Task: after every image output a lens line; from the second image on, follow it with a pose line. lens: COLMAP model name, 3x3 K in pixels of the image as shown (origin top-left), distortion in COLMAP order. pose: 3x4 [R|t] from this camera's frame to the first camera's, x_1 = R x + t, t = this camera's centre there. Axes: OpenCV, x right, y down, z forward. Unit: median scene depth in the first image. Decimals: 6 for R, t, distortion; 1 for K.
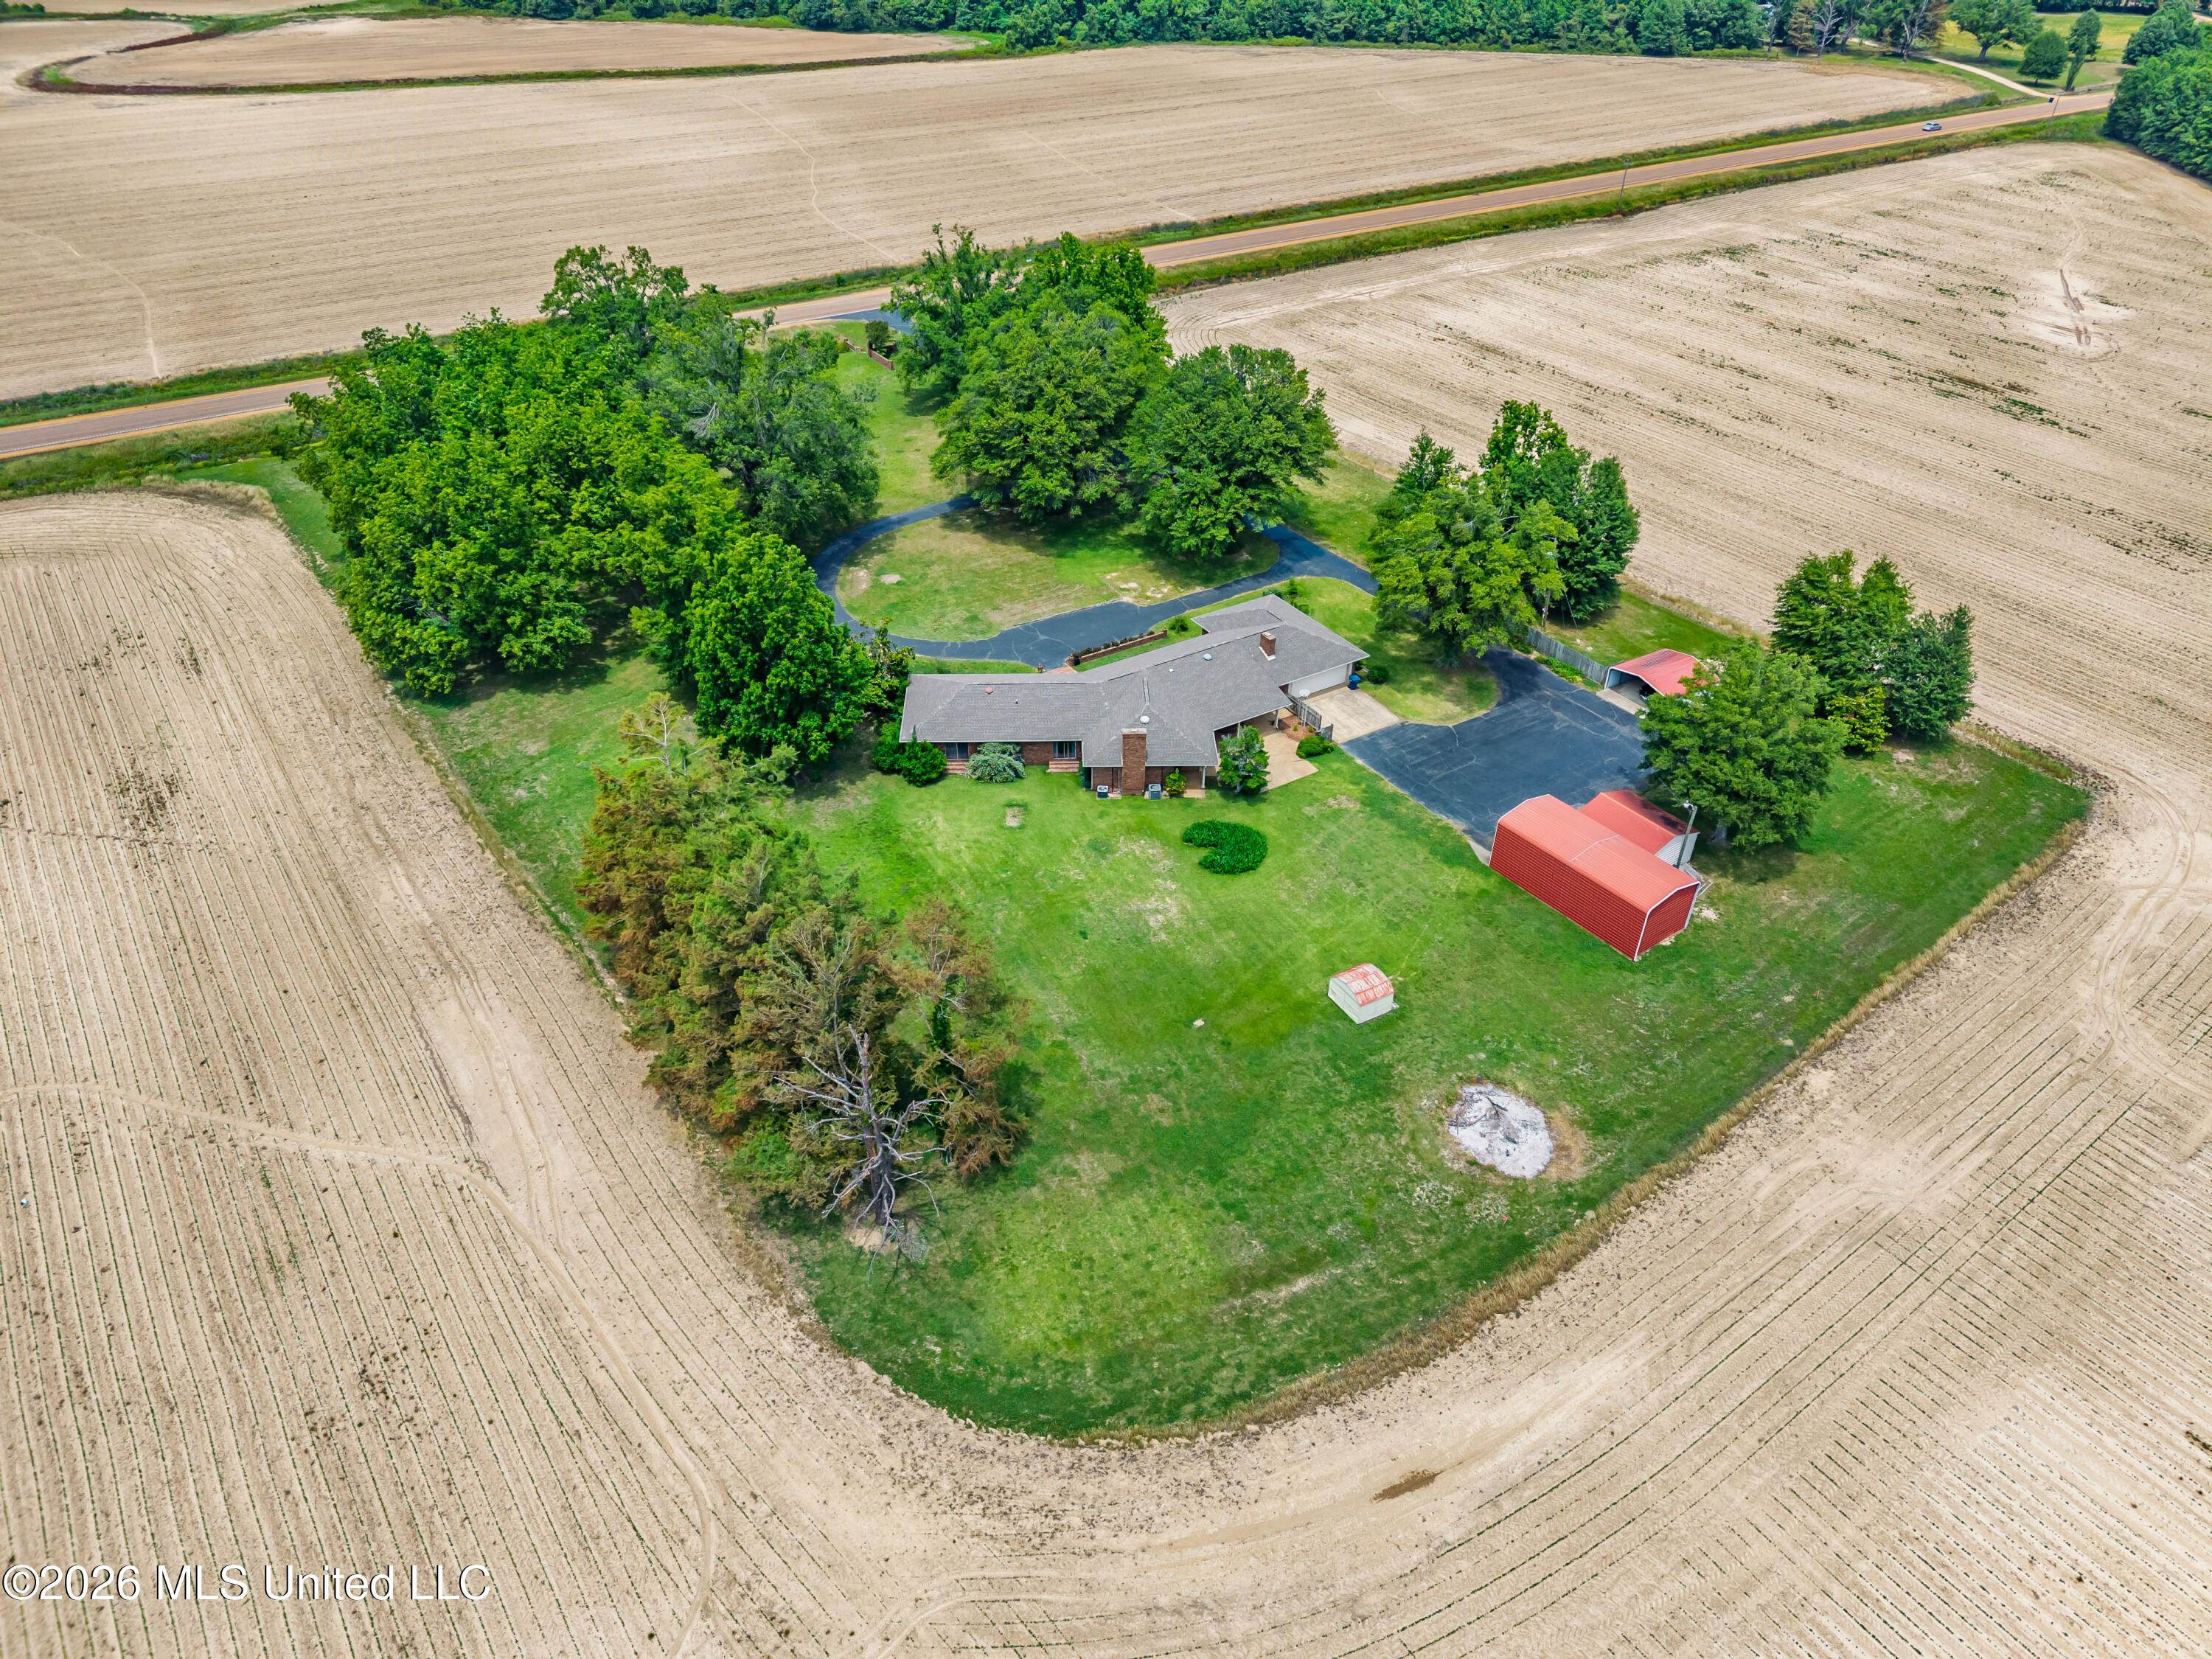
lens RADIAL K [[1486.9, 0, 1105.9], [0, 1486.9, 819.8], [0, 0, 1]] dist [0.047267, -0.050526]
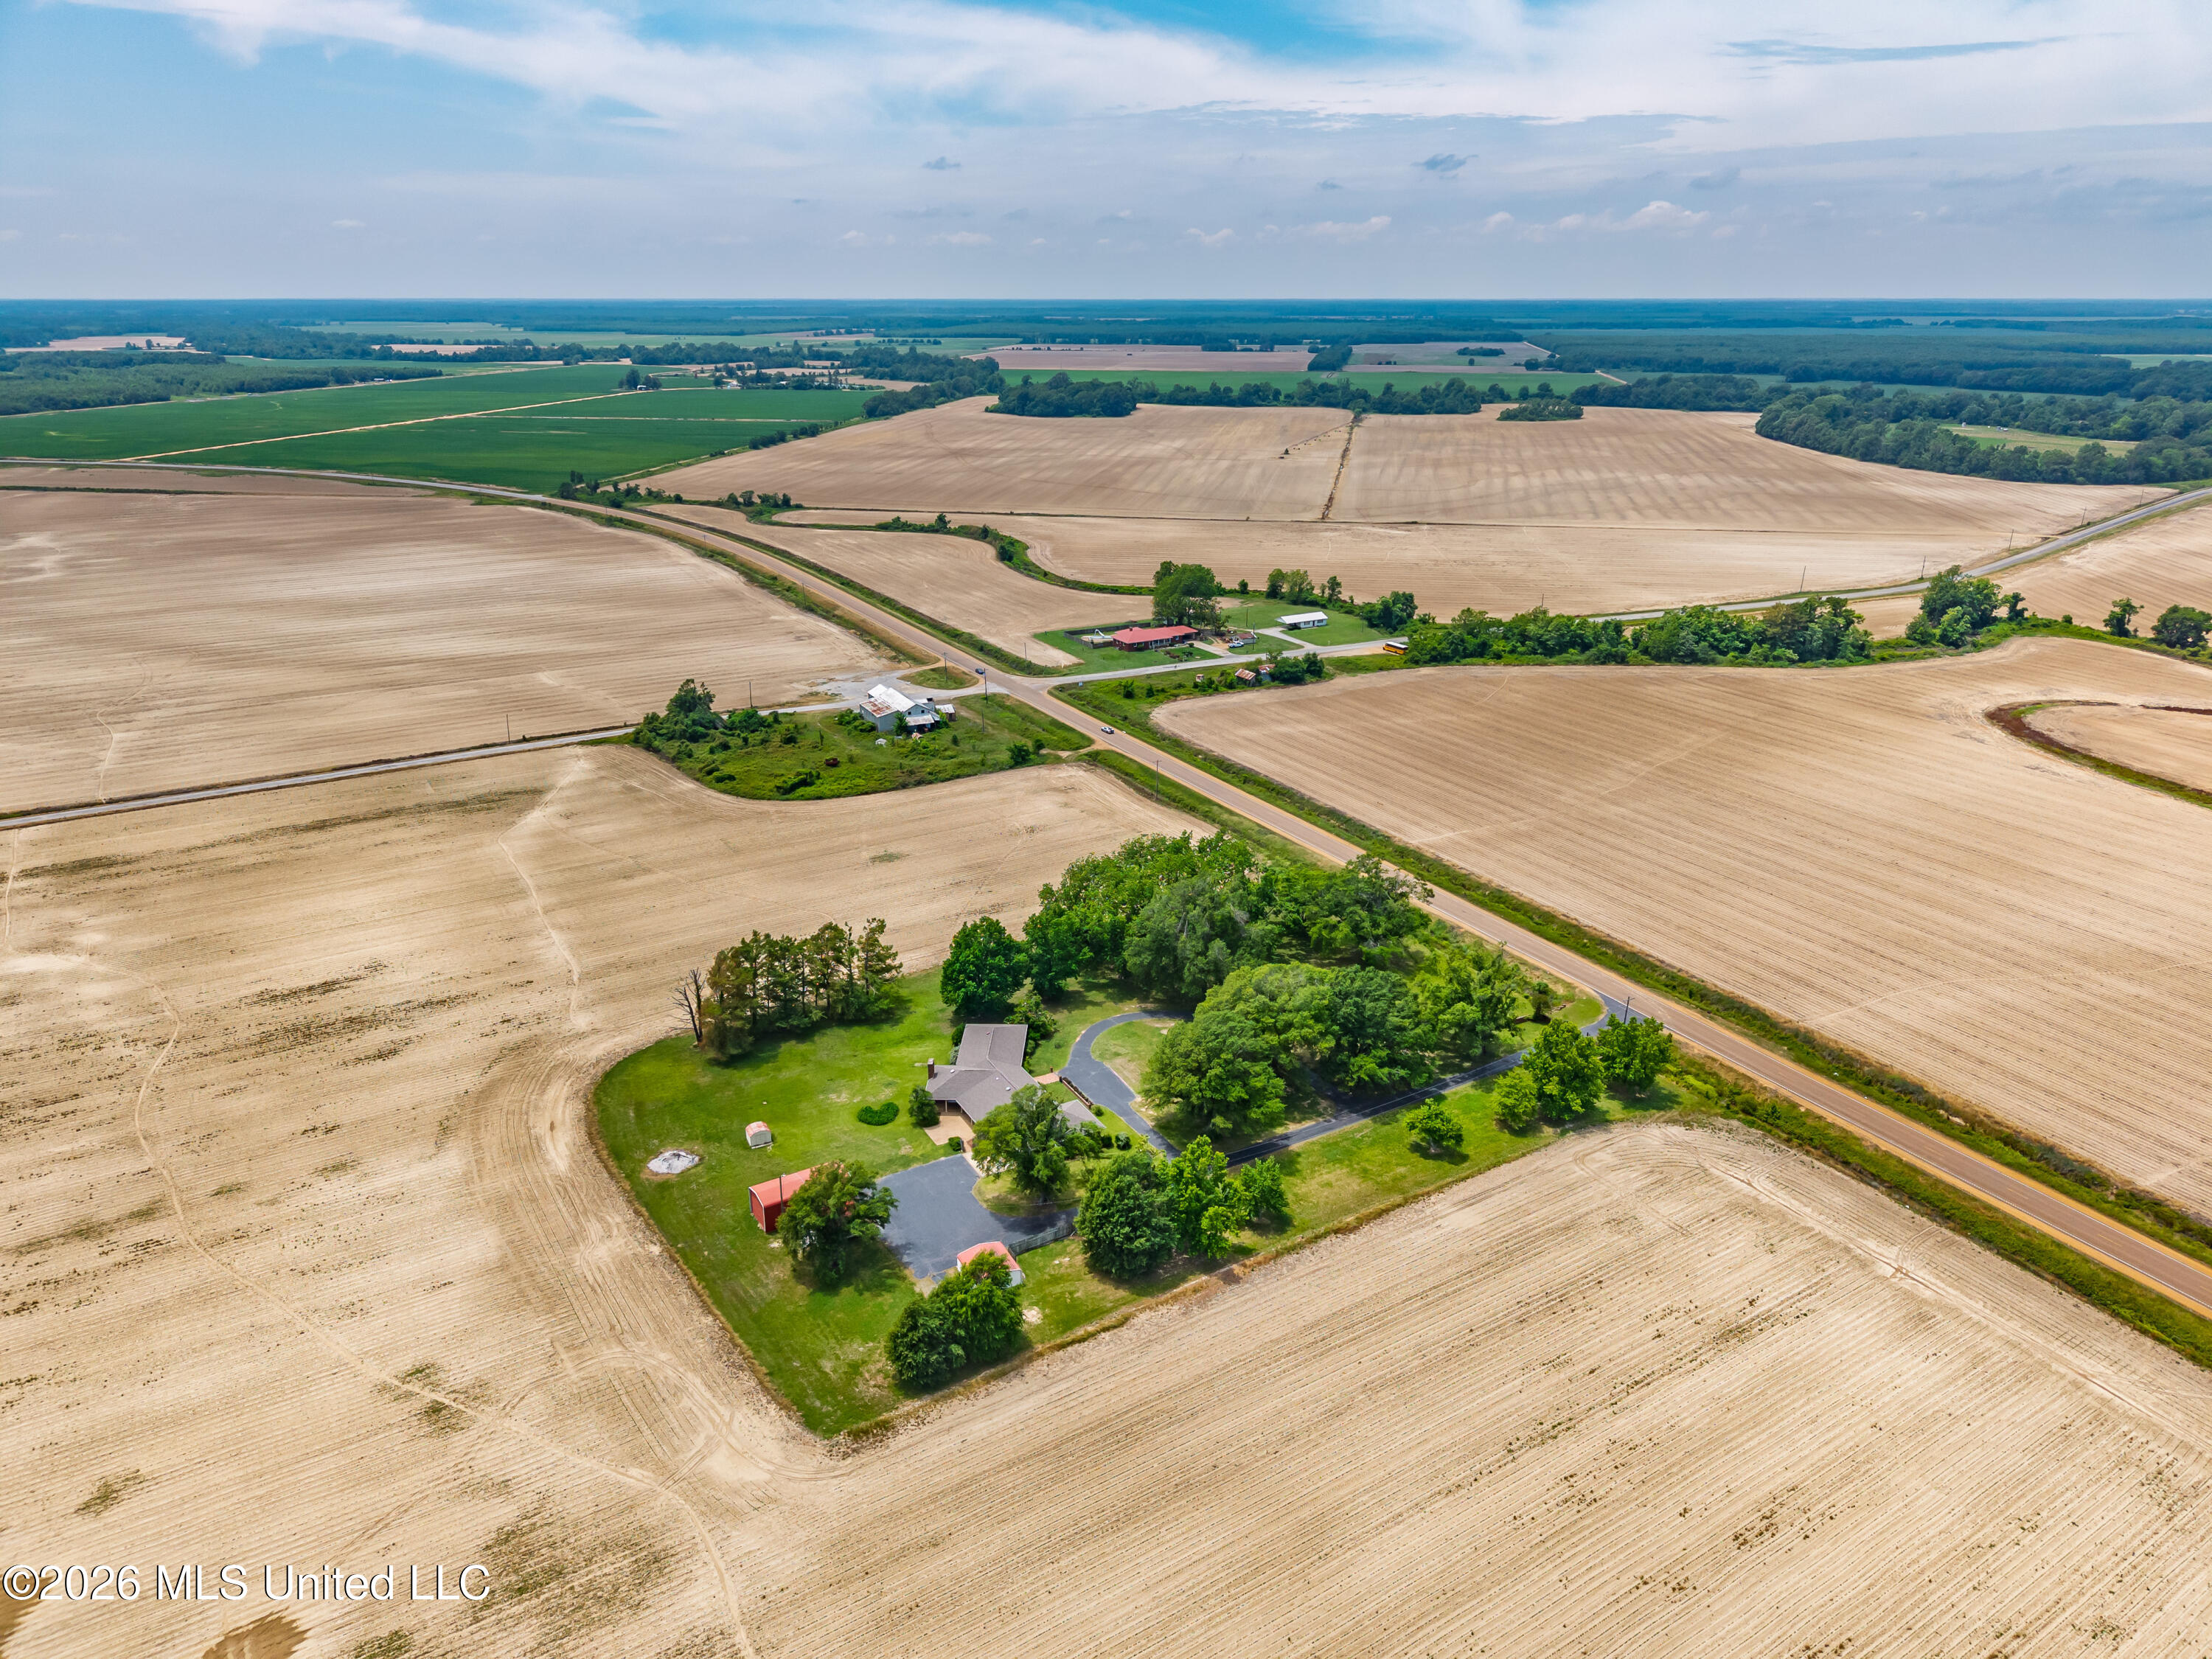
lens RADIAL K [[1486.9, 0, 1105.9], [0, 1486.9, 819.8], [0, 0, 1]] dist [0.047267, -0.050526]
pose [[-0.064033, 0.321445, -0.944761, 1.570870], [-0.577726, 0.759991, 0.297736, -0.910539], [0.813715, 0.564878, 0.137042, 0.606050]]
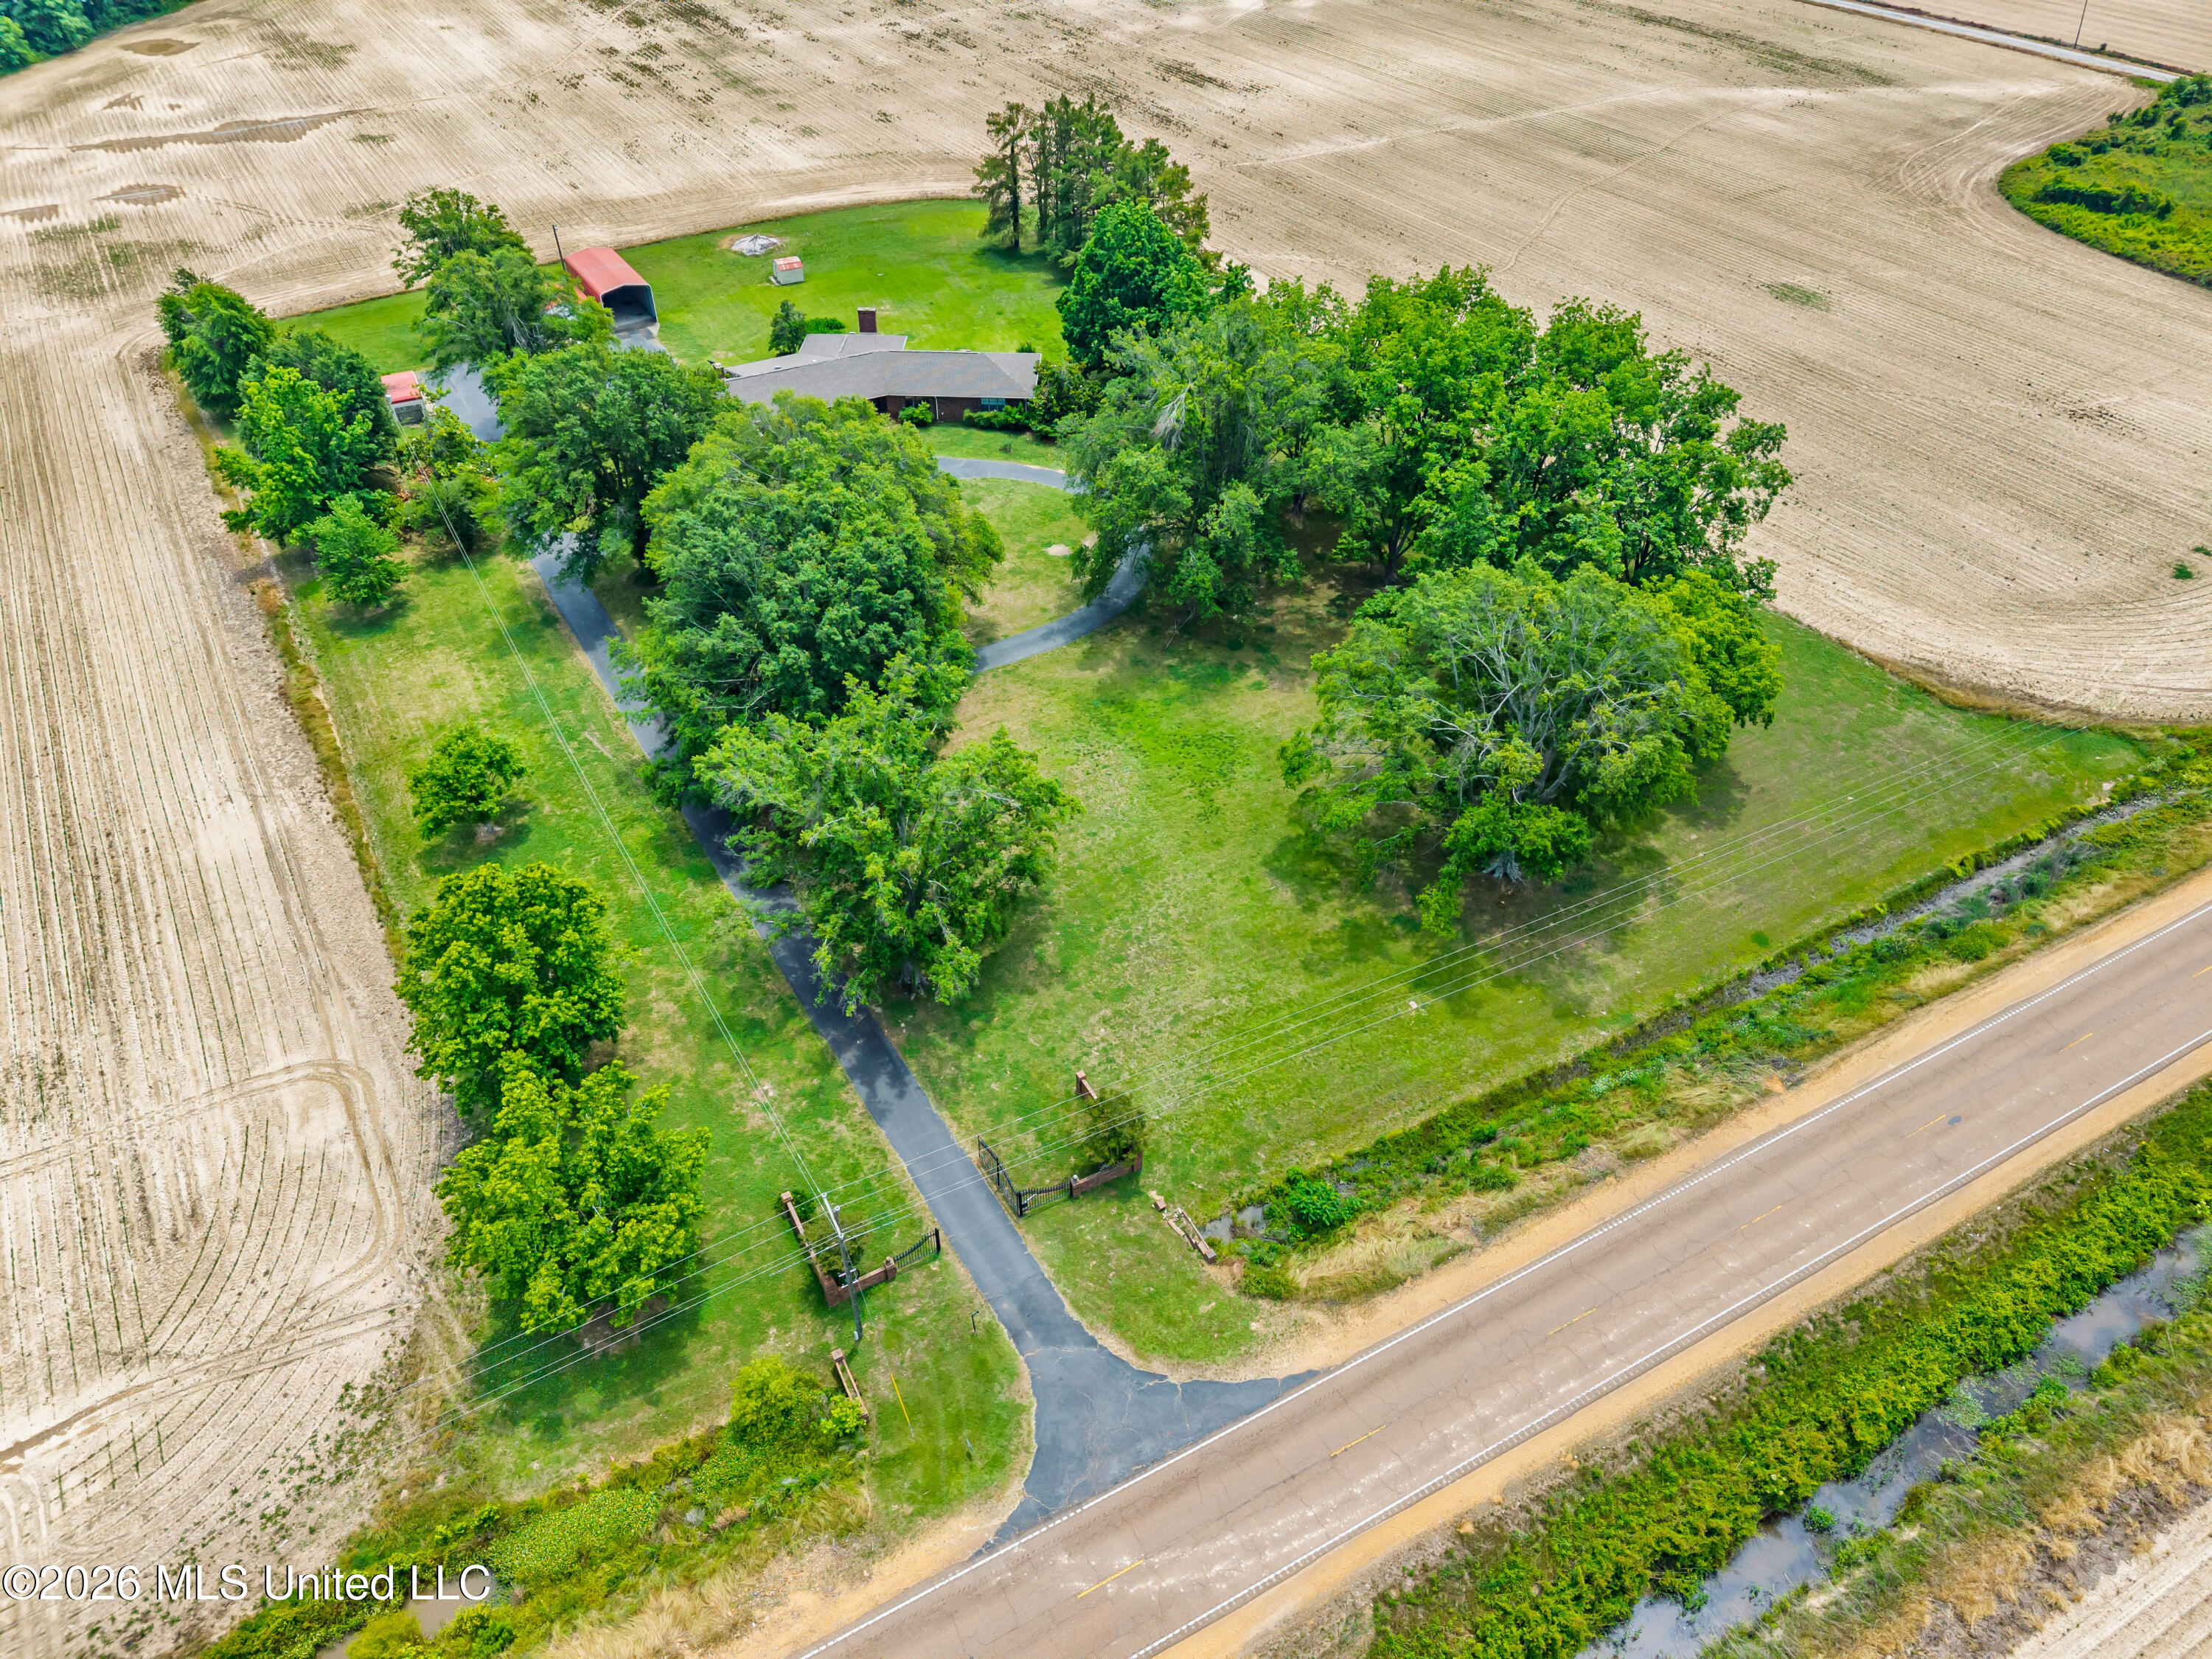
lens RADIAL K [[1479.4, 0, 1106.0], [0, 1479.4, 829.5], [0, 0, 1]] dist [0.028172, -0.023389]
pose [[-0.997568, -0.058609, 0.037716, -0.234893], [0.022264, 0.244831, 0.969310, -1.061045], [-0.066044, 0.967793, -0.242931, 1.494892]]
